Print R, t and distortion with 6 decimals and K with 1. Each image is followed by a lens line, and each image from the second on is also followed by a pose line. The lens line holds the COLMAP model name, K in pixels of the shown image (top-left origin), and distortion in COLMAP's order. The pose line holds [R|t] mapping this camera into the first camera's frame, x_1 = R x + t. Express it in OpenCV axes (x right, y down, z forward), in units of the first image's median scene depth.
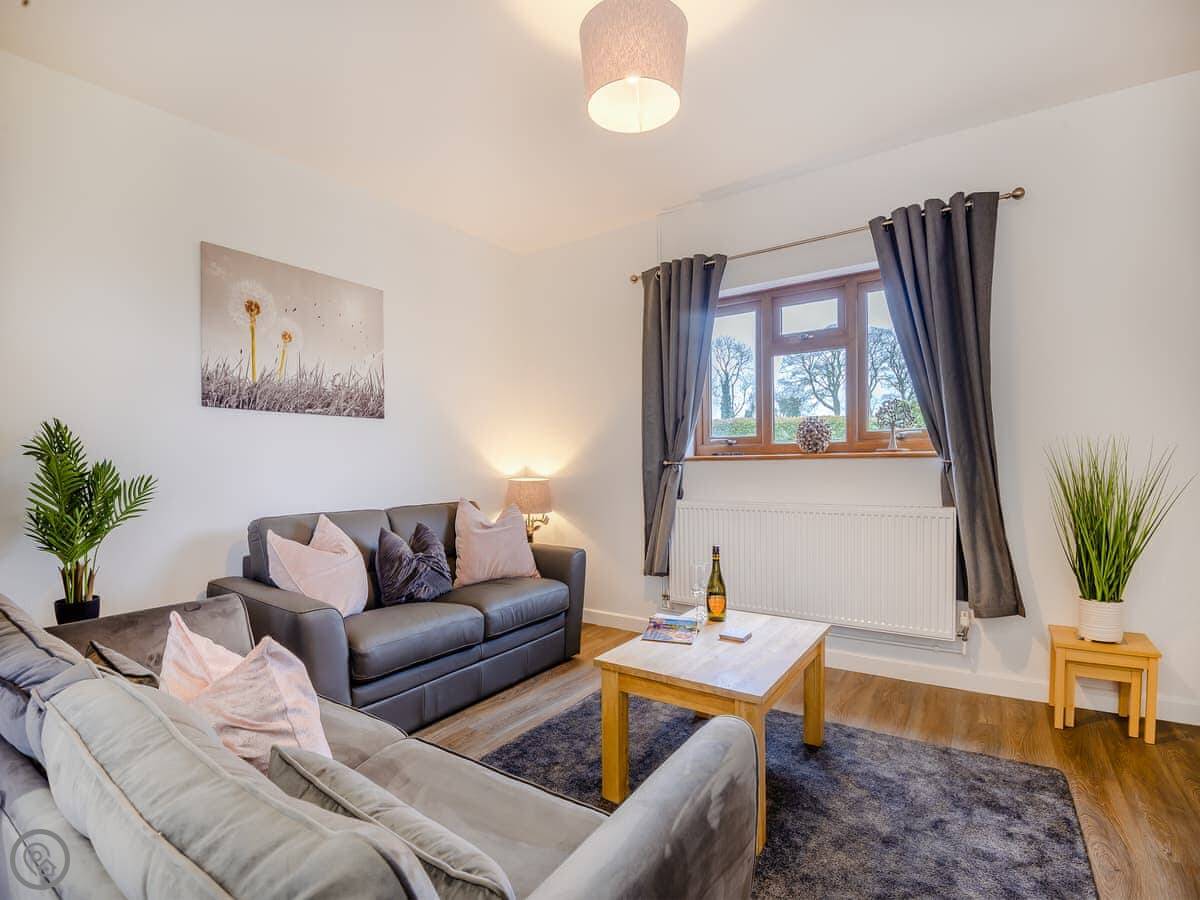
lens RADIAL K [[554.4, 0, 596.1], [0, 554.4, 477.5], [0, 0, 1]] dist [0.003700, -0.000033]
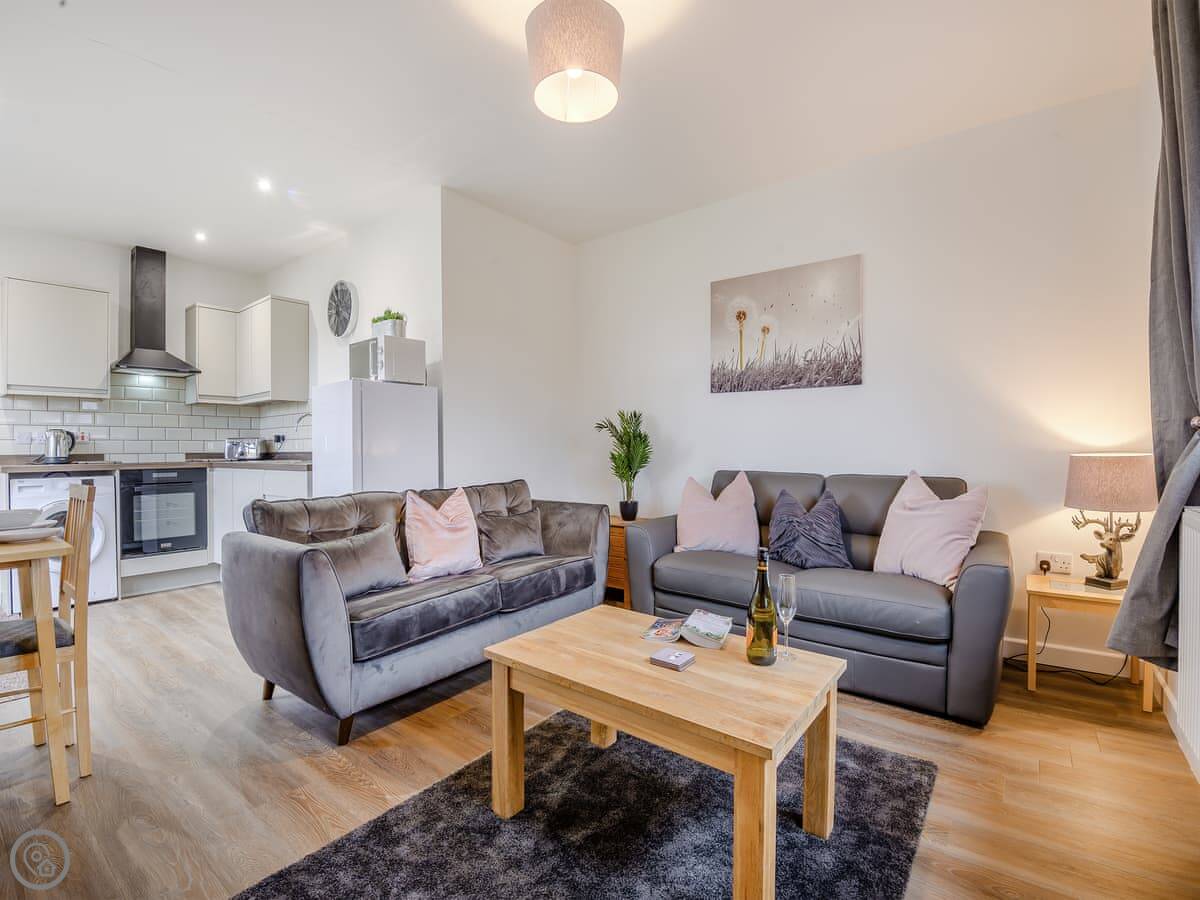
lens RADIAL K [[559.6, 0, 600.3], [0, 559.6, 453.9], [0, 0, 1]] dist [-0.043429, -0.000598]
pose [[-0.048104, 0.028984, -0.998422, 0.690207], [-0.022923, 0.999284, 0.030113, -0.002753], [0.998579, 0.024336, -0.047405, 0.662857]]
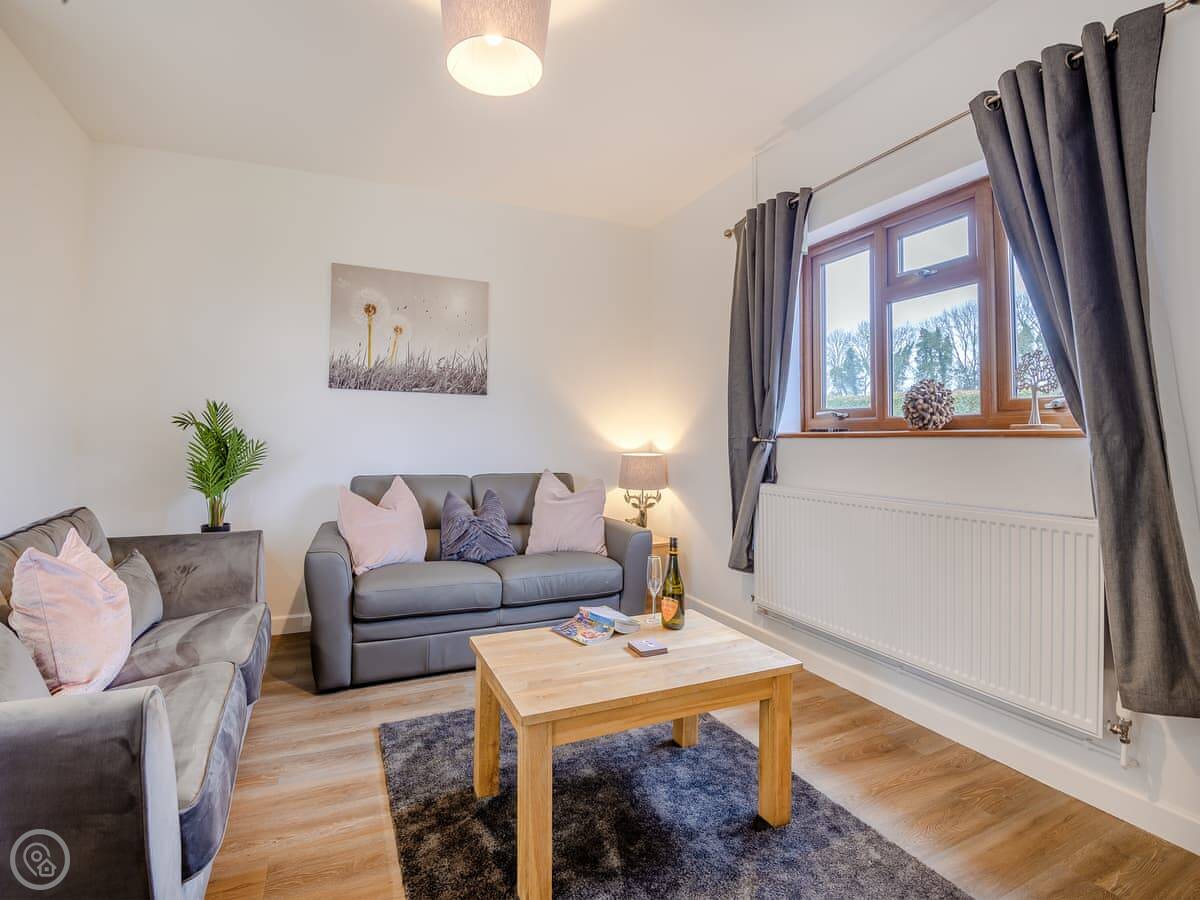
lens RADIAL K [[553.8, 0, 600.4], [0, 553.8, 434.4], [0, 0, 1]] dist [-0.003228, -0.001603]
pose [[0.864135, 0.015546, -0.503020, 0.426824], [-0.032973, 0.999124, -0.025766, -0.005710], [0.502179, 0.038851, 0.863890, 0.170055]]
